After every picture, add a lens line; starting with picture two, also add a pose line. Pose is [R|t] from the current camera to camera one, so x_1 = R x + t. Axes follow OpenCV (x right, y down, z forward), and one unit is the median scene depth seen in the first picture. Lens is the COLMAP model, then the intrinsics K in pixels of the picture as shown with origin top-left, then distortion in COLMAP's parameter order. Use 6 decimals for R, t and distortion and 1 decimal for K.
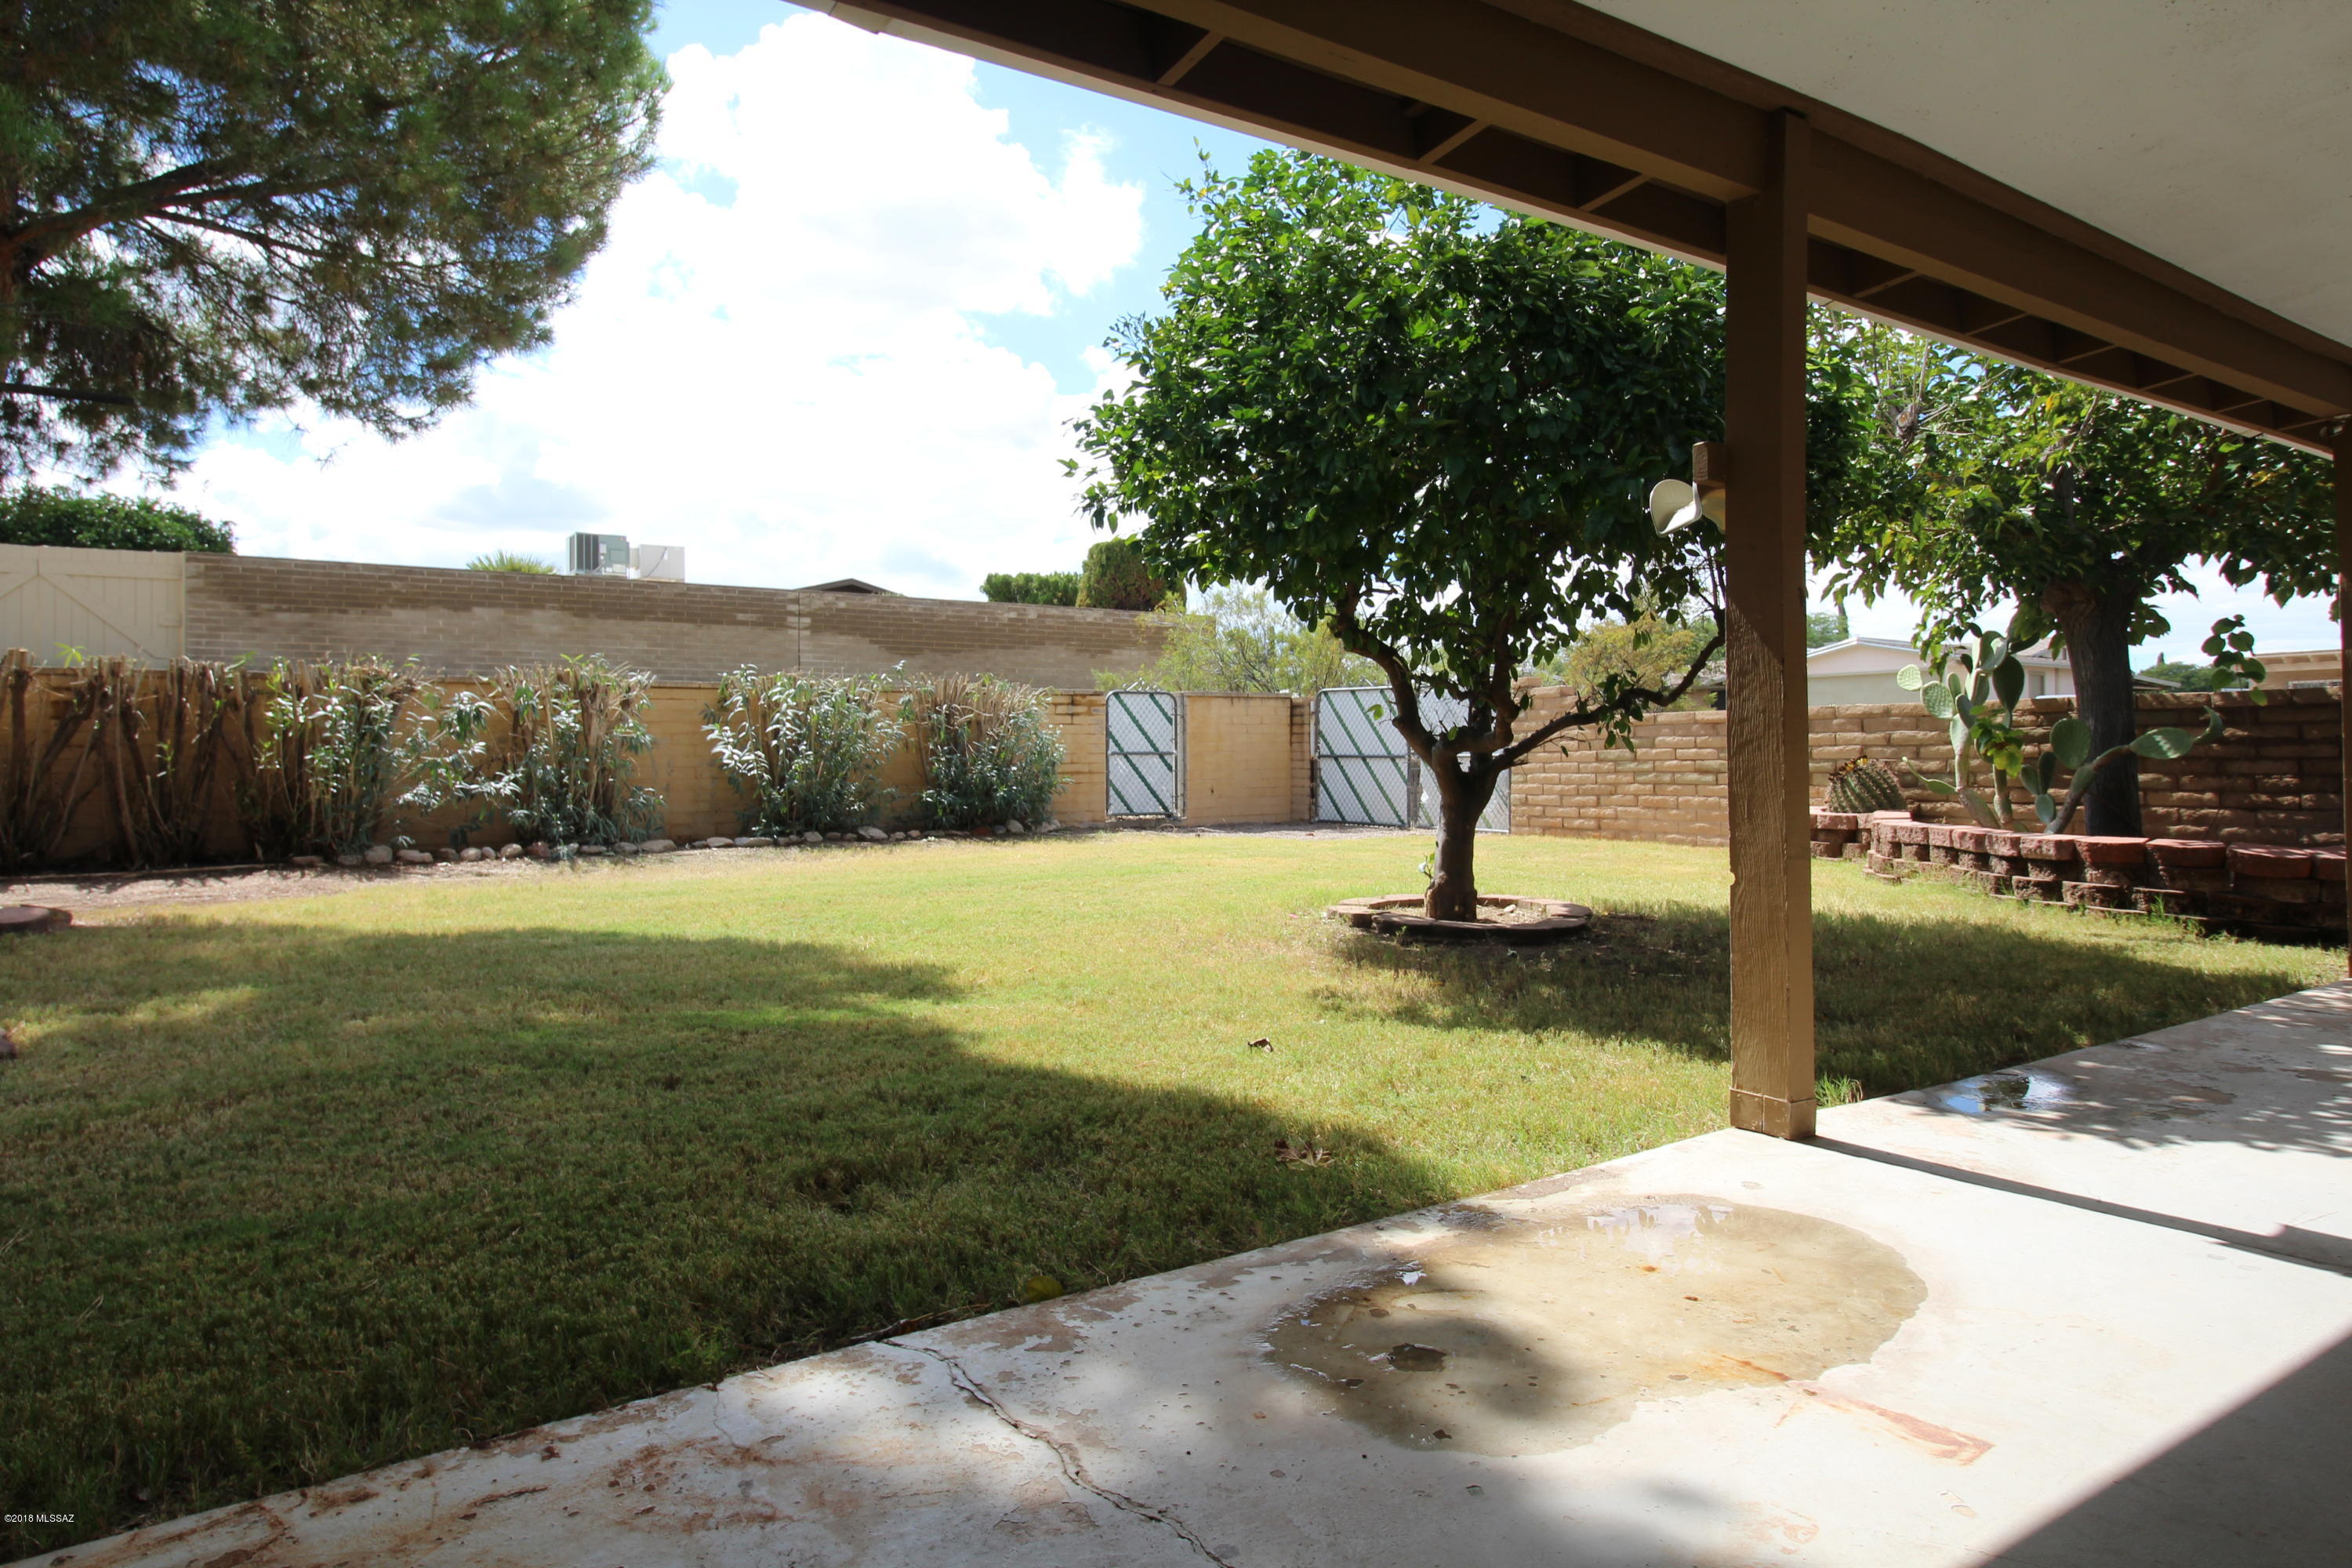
lens RADIAL K [[1397.9, 0, 1184.9], [0, 1397.9, 761.7], [0, 0, 1]] dist [0.019415, -0.025869]
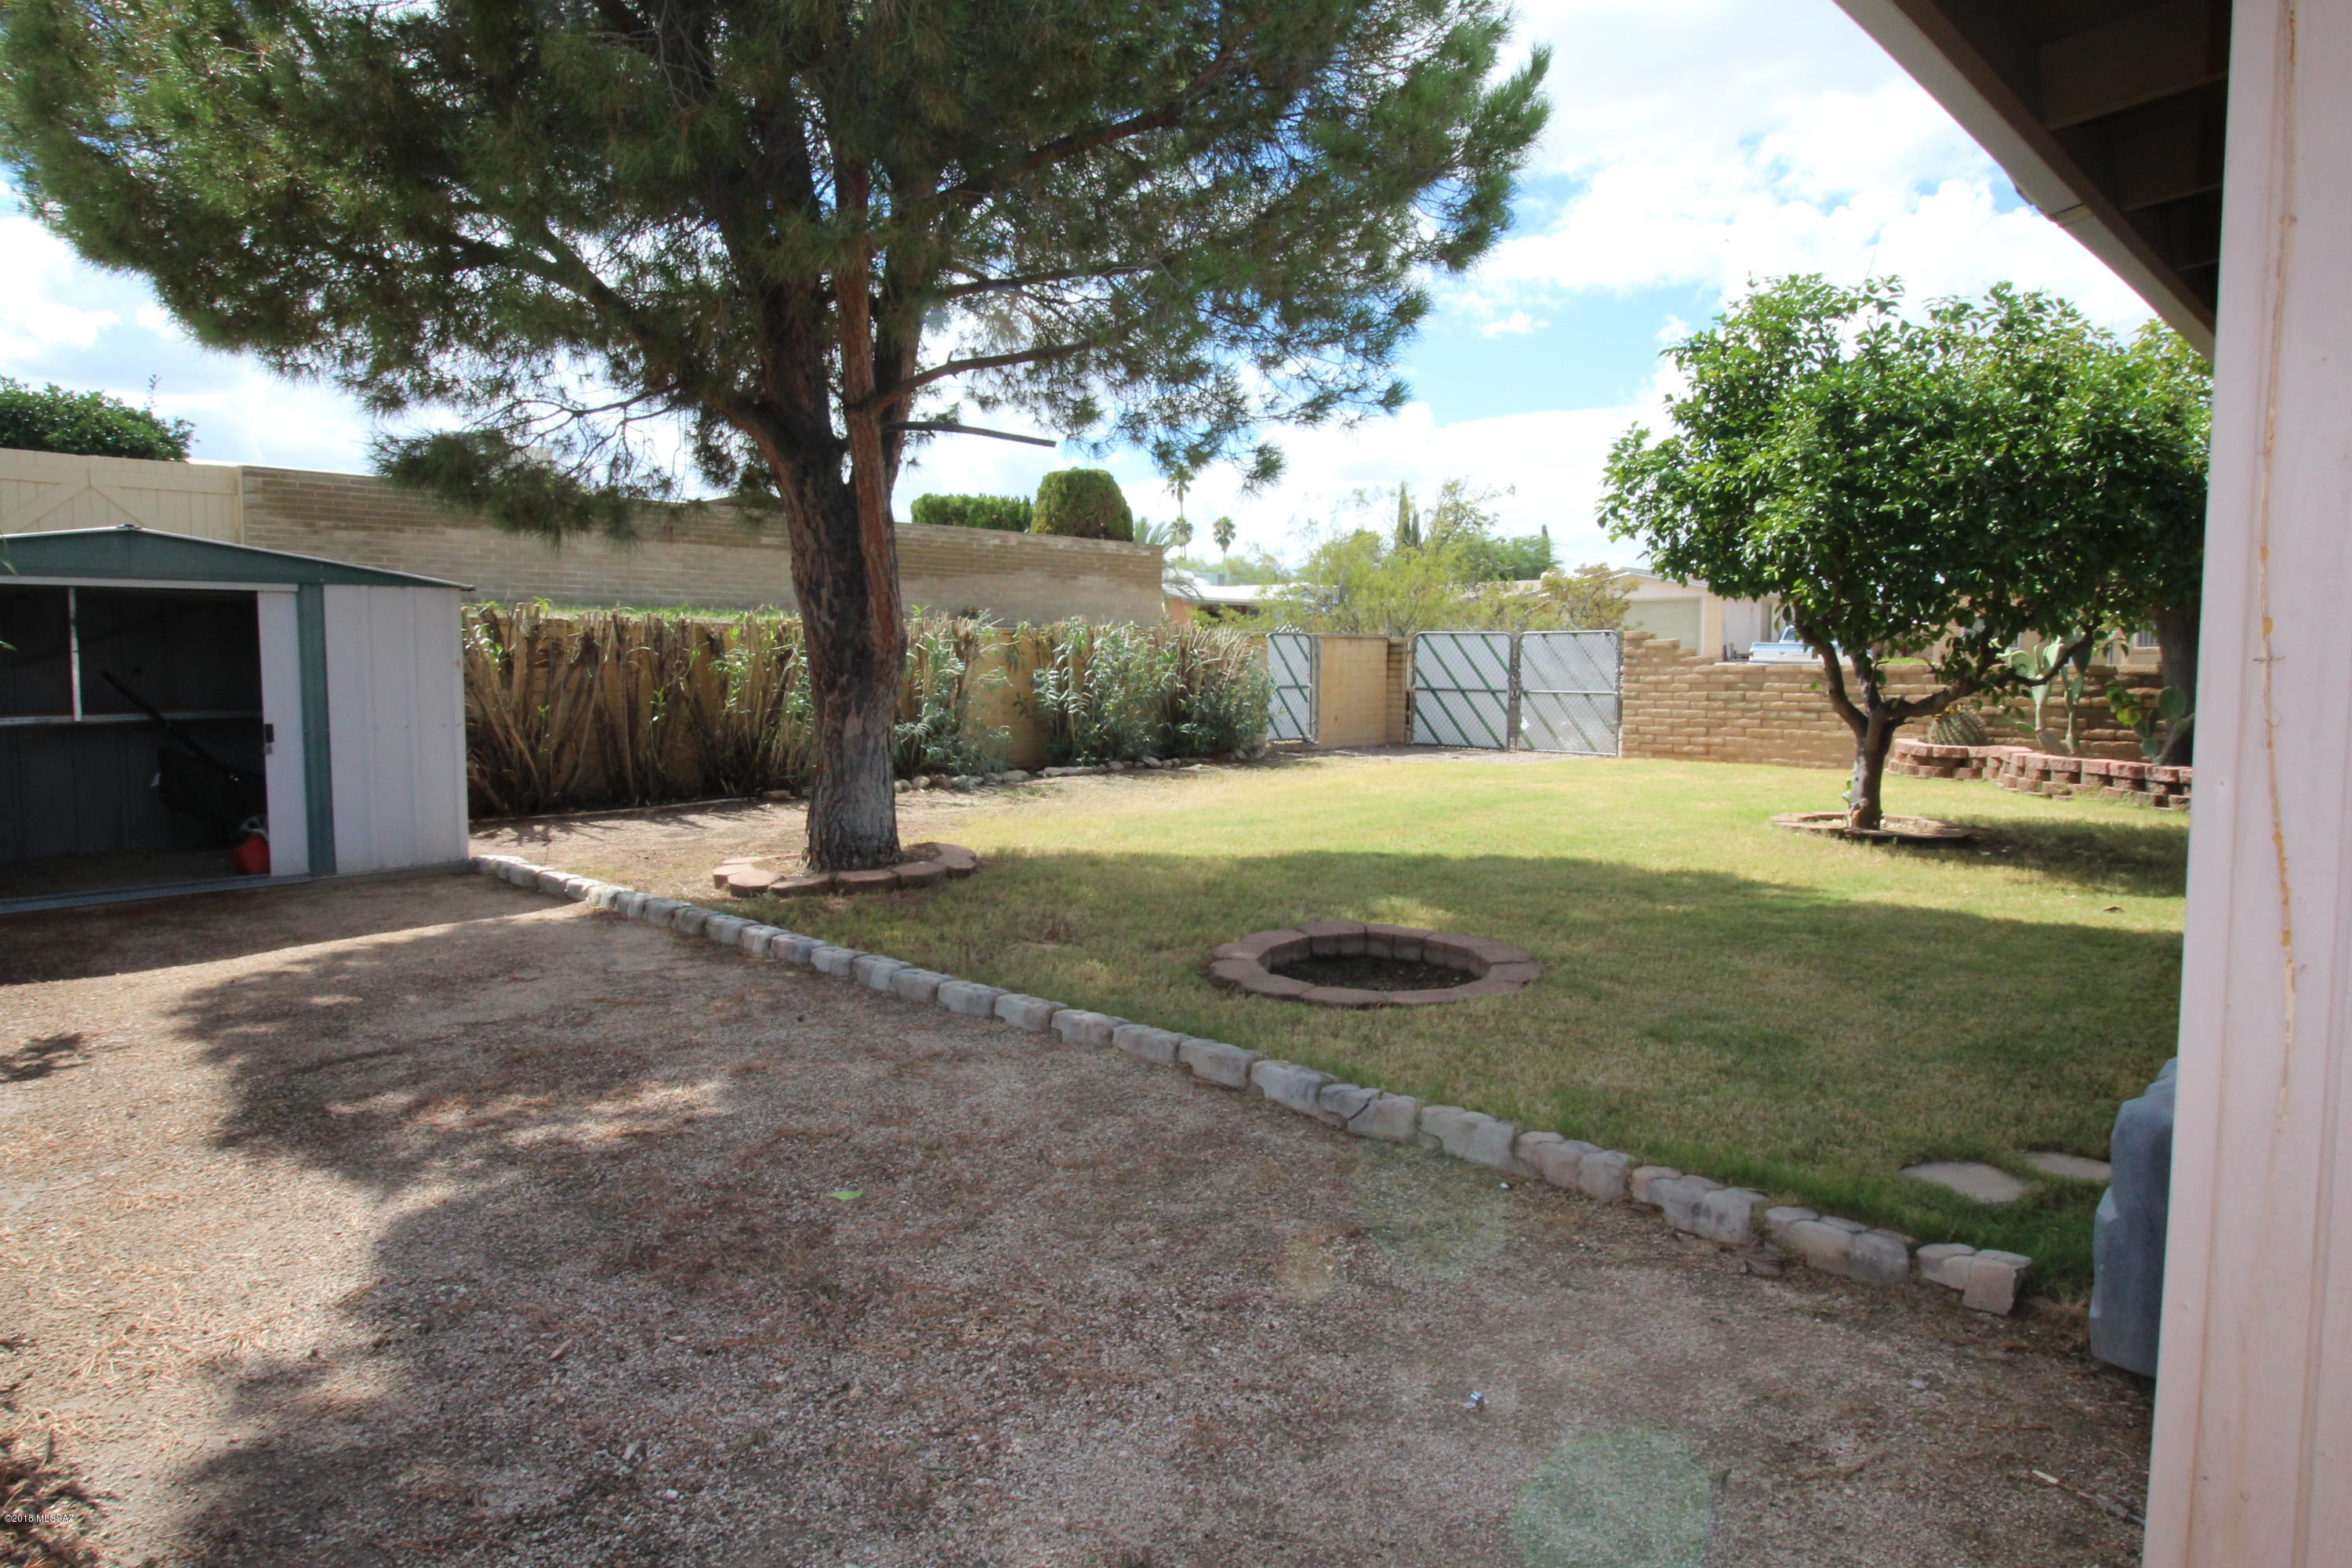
lens RADIAL K [[1397.9, 0, 1184.9], [0, 1397.9, 761.7], [0, 0, 1]] dist [0.019415, -0.025869]
pose [[0.974757, -0.007898, 0.223129, -0.456104], [-0.007977, 0.997504, 0.070155, -0.030384], [-0.223126, -0.070164, 0.972261, -0.135639]]
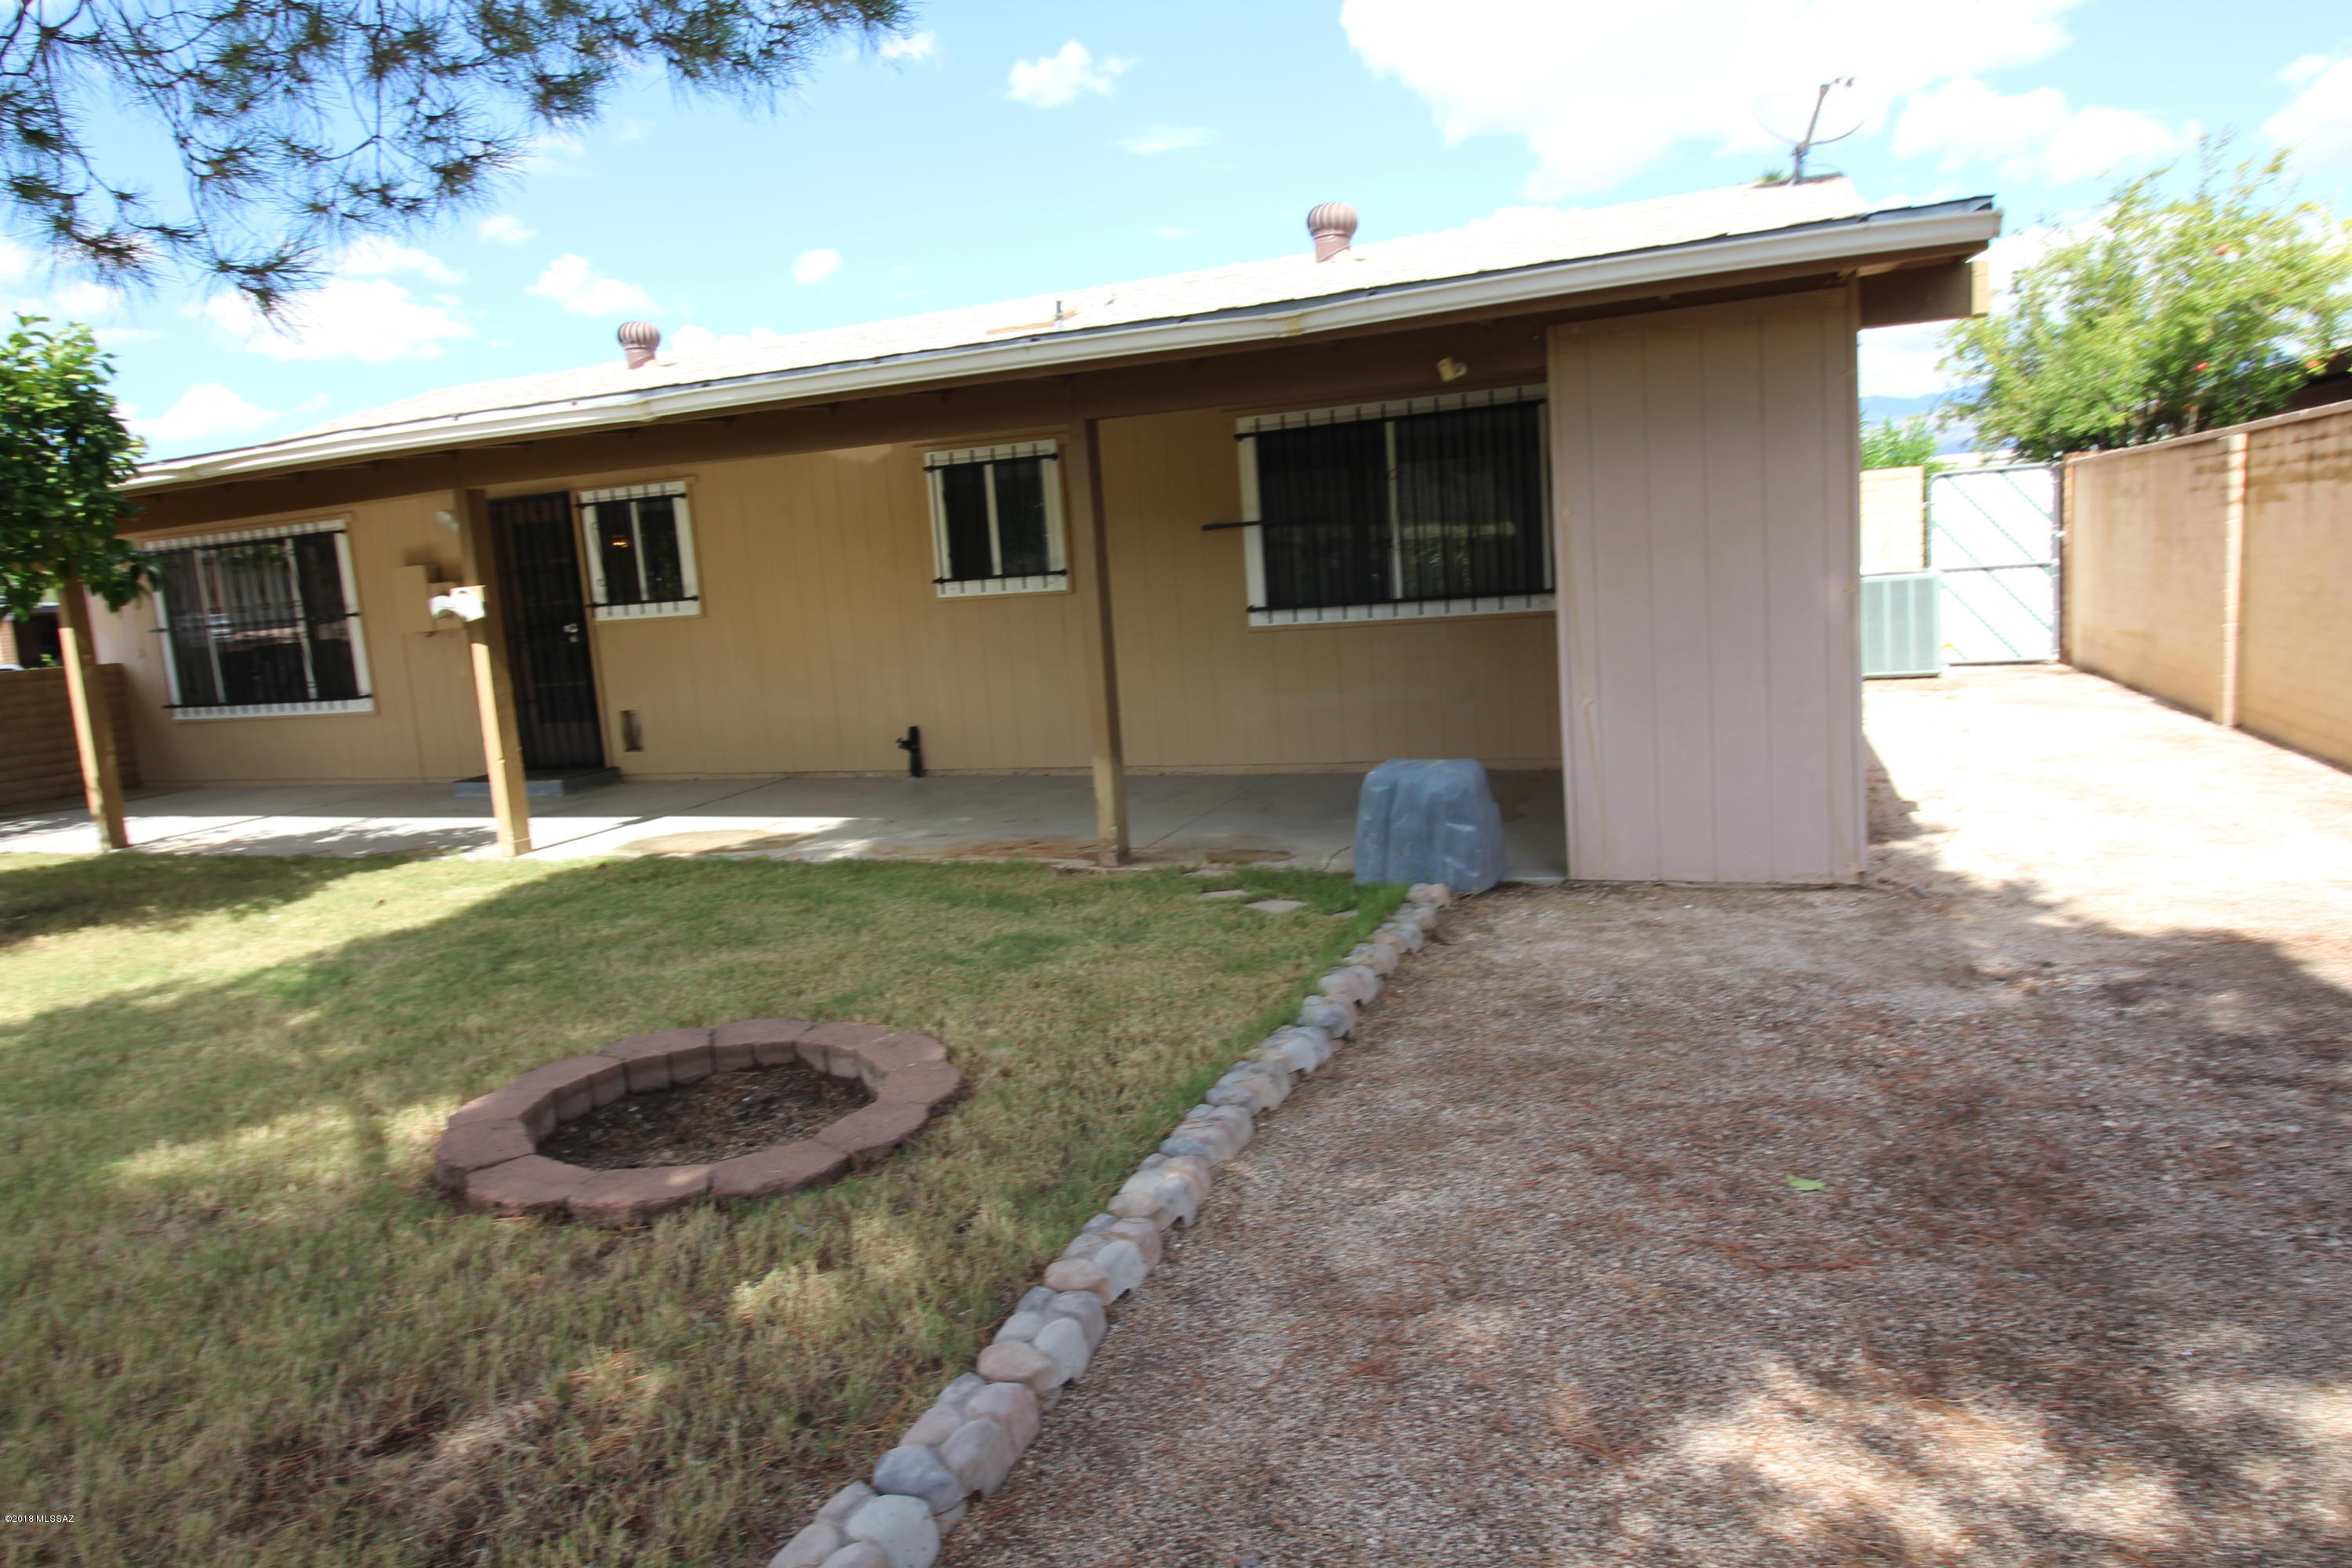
lens RADIAL K [[1402.6, 0, 1184.0], [0, 1402.6, 753.7], [0, 0, 1]] dist [0.001907, -0.005881]
pose [[-0.574561, -0.056260, 0.816526, -0.591530], [0.074474, 0.989902, 0.120610, -0.035615], [-0.815066, 0.130108, -0.564569, 0.354993]]
